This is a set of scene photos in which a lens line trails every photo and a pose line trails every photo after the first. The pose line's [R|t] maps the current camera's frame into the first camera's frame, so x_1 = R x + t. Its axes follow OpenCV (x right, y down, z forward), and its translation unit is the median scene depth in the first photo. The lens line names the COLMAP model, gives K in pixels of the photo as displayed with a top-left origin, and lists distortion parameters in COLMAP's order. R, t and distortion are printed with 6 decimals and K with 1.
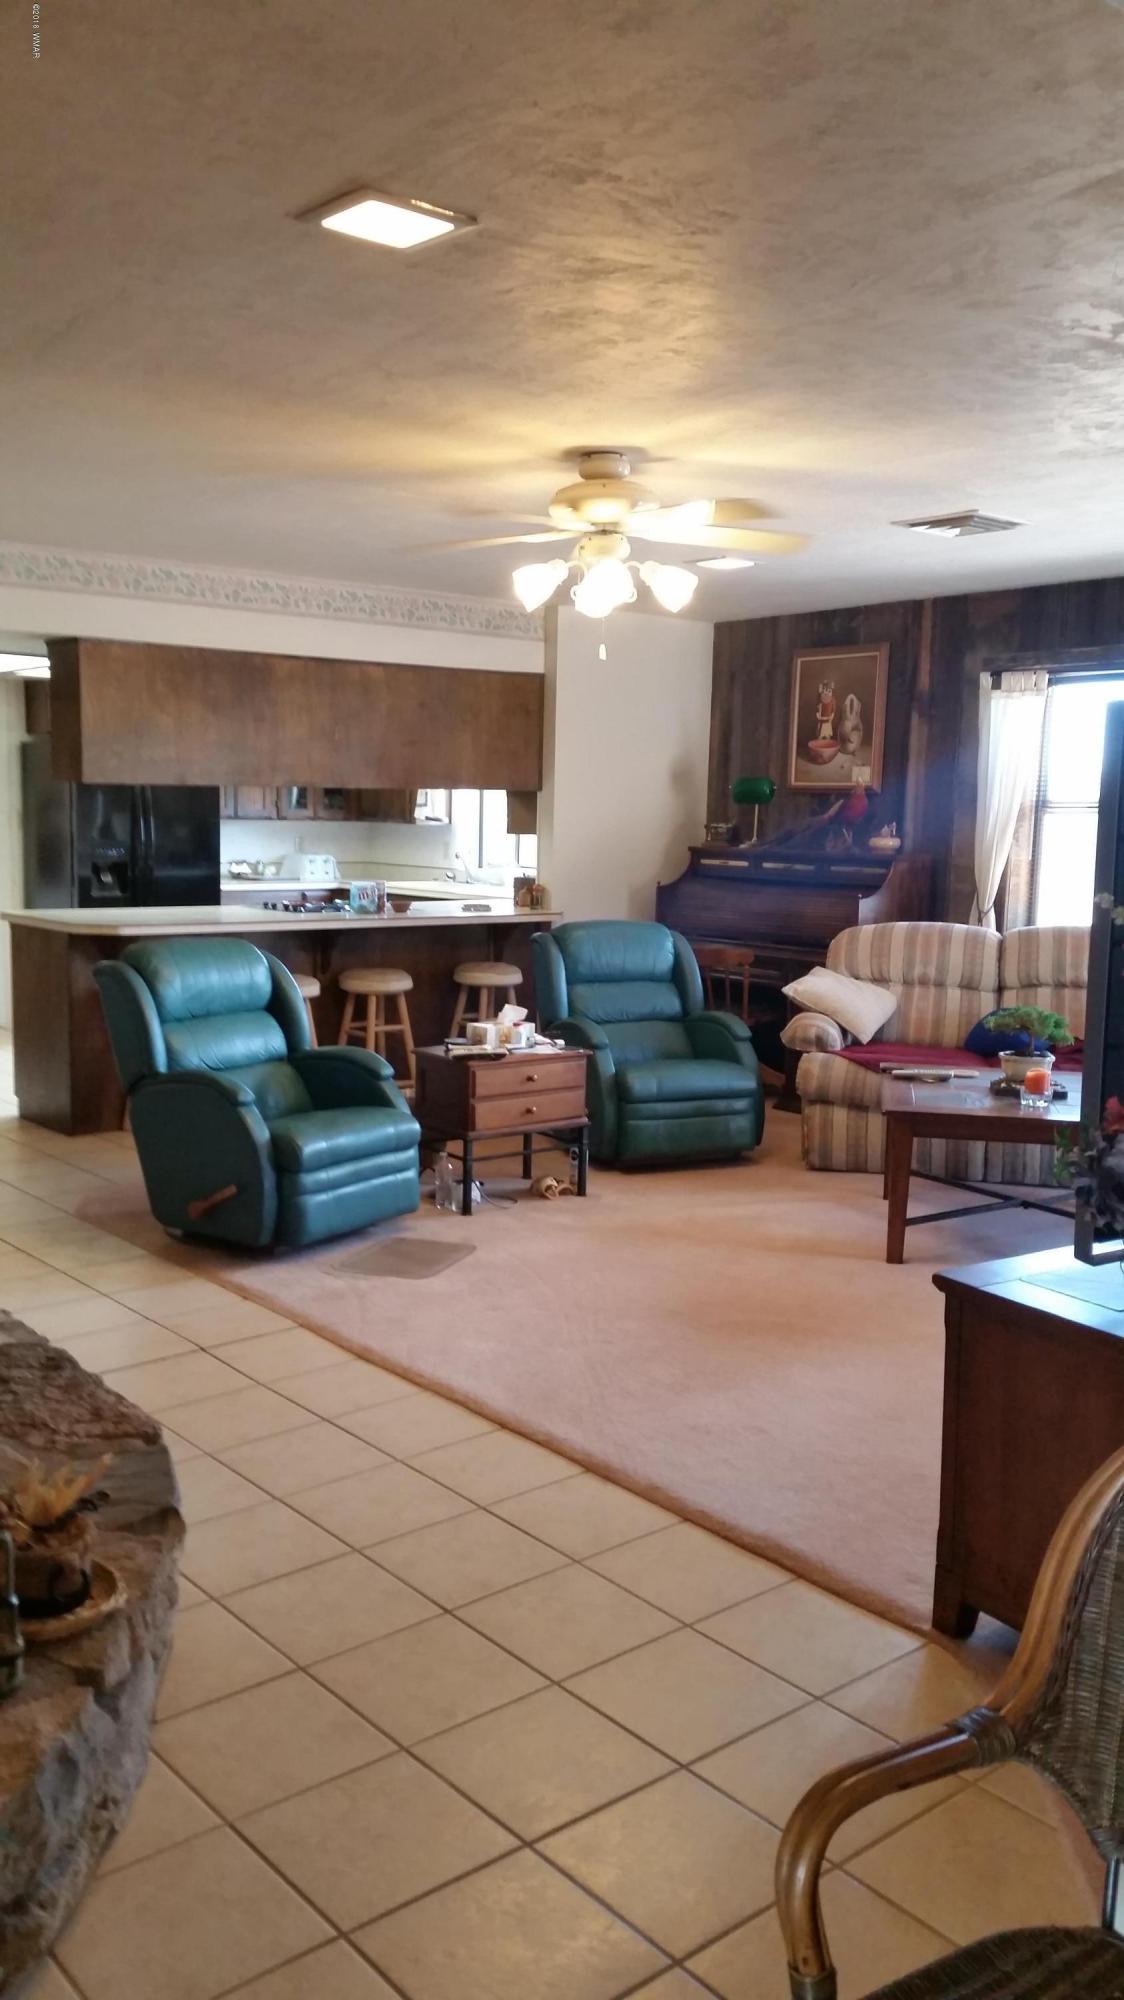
lens RADIAL K [[1634.9, 0, 562.0], [0, 1634.9, 1000.0], [0, 0, 1]] dist [0.182664, -0.427541]
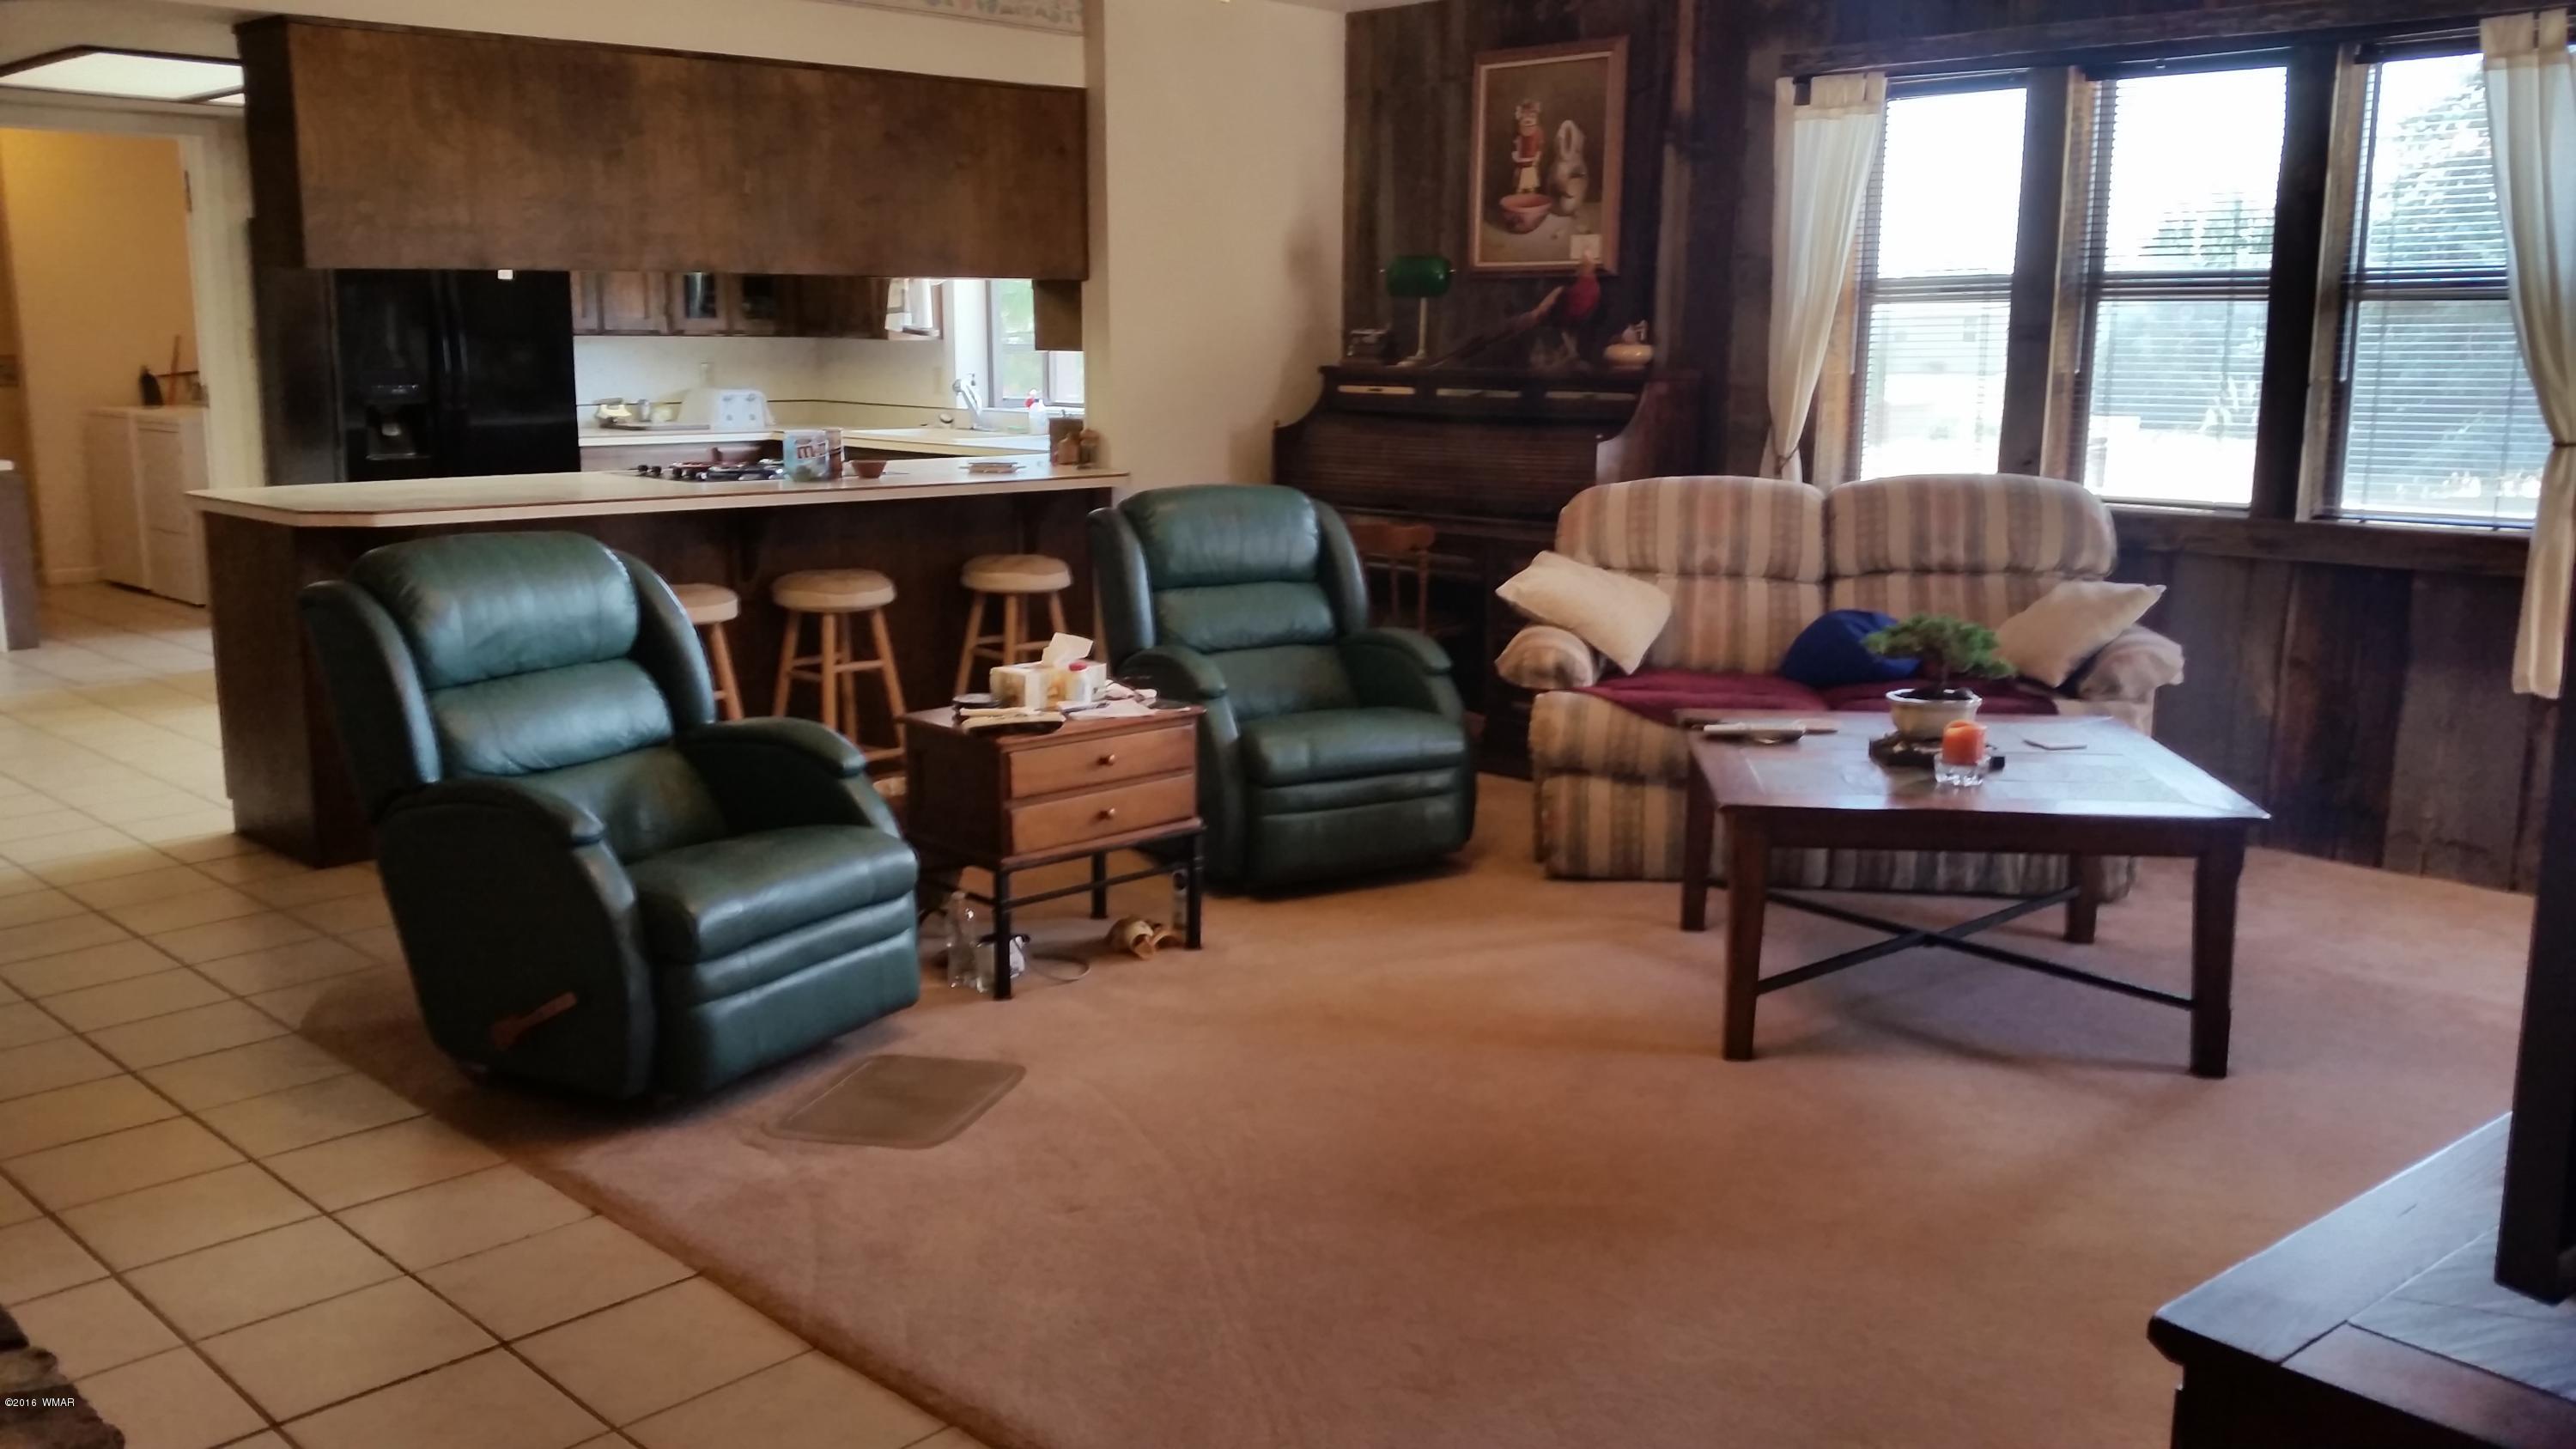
lens RADIAL K [[2106.0, 0, 1318.9], [0, 2106.0, 718.1], [0, 0, 1]] dist [0.182664, -0.427541]
pose [[0.994213, -0.034455, 0.101751, -0.015829], [0.027775, 0.997409, 0.066356, -0.012574], [-0.103774, -0.063146, 0.992594, 0.196813]]
